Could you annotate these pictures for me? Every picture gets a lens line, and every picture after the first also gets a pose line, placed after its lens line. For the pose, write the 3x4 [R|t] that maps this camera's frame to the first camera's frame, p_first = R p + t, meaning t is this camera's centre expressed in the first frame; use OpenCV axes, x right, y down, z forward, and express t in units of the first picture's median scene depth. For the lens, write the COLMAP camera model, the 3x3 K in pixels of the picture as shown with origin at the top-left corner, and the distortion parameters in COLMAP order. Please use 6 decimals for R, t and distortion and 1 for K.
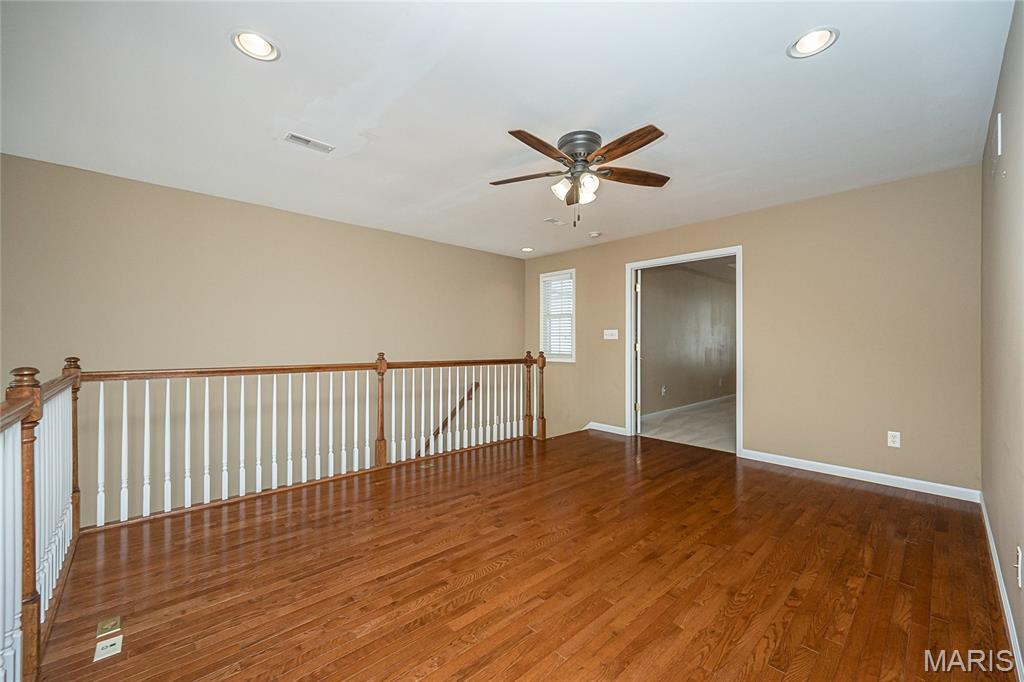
lens RADIAL K [[404.5, 0, 511.6], [0, 404.5, 342.9], [0, 0, 1]] dist [0.002500, 0.000521]
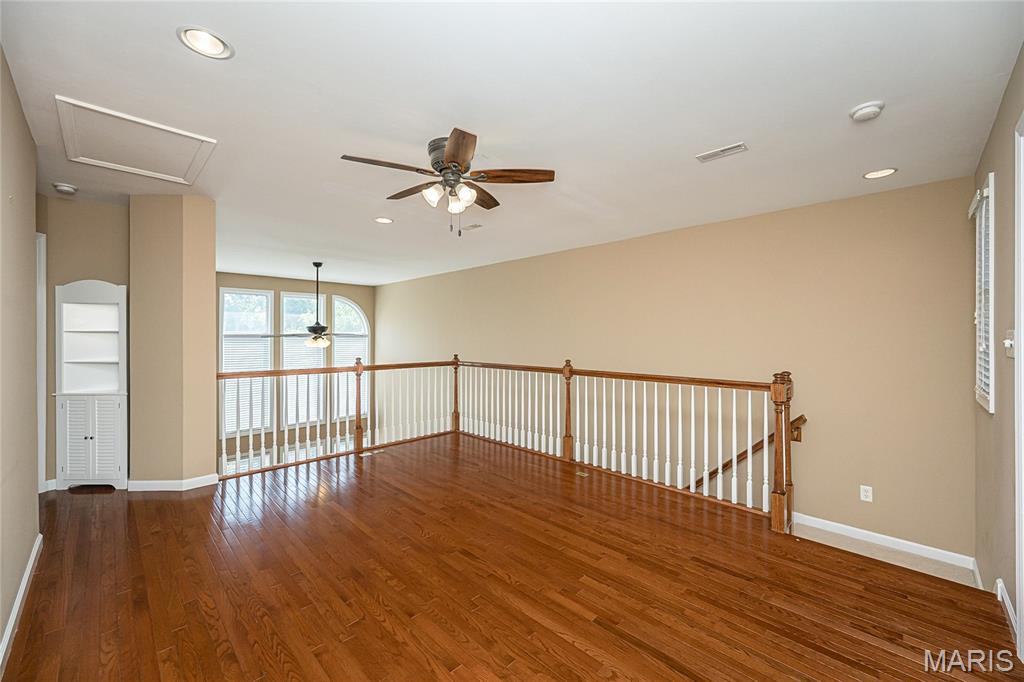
lens RADIAL K [[404.5, 0, 511.6], [0, 404.5, 338.8], [0, 0, 1]] dist [0.002500, 0.000521]
pose [[0.039276, -0.000440, -0.999228, 1.050453], [0.001450, 0.999999, -0.000383, -0.044997], [0.999227, -0.001434, 0.039277, 1.032914]]
